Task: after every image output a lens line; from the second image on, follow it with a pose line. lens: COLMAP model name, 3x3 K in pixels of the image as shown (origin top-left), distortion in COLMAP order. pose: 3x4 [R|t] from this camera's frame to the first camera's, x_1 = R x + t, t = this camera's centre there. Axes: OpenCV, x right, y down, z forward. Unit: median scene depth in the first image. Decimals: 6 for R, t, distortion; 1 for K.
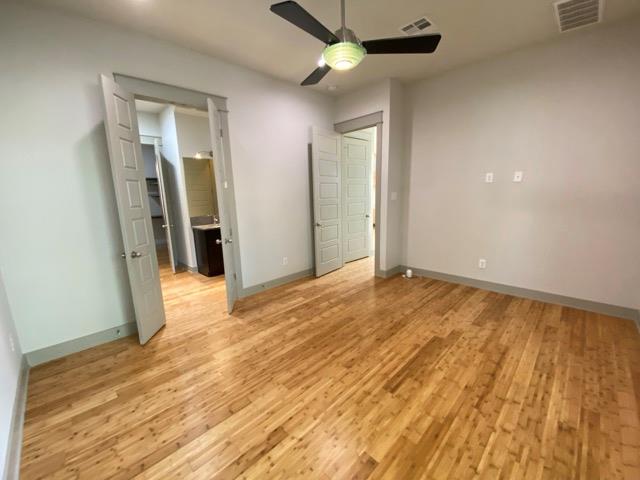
lens RADIAL K [[259.1, 0, 318.9], [0, 259.1, 241.0], [0, 0, 1]] dist [0.025179, -0.023122]
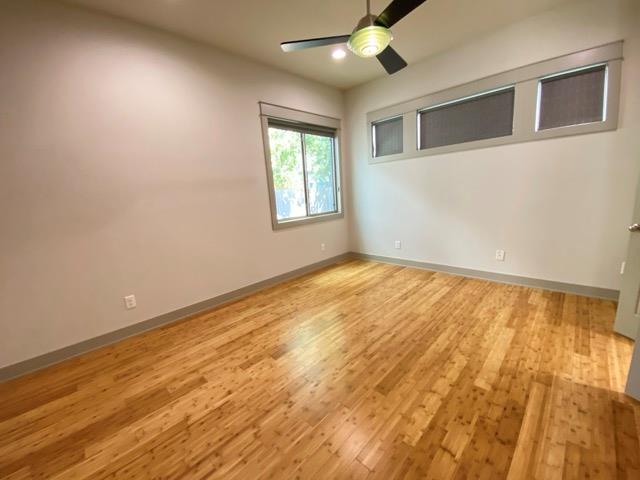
lens RADIAL K [[259.1, 0, 318.9], [0, 259.1, 241.0], [0, 0, 1]] dist [0.025179, -0.023122]
pose [[-0.995267, 0.096890, 0.007503, 0.290098], [0.092979, 0.926950, 0.363482, -0.301953], [0.028263, 0.362459, -0.931571, 1.794030]]
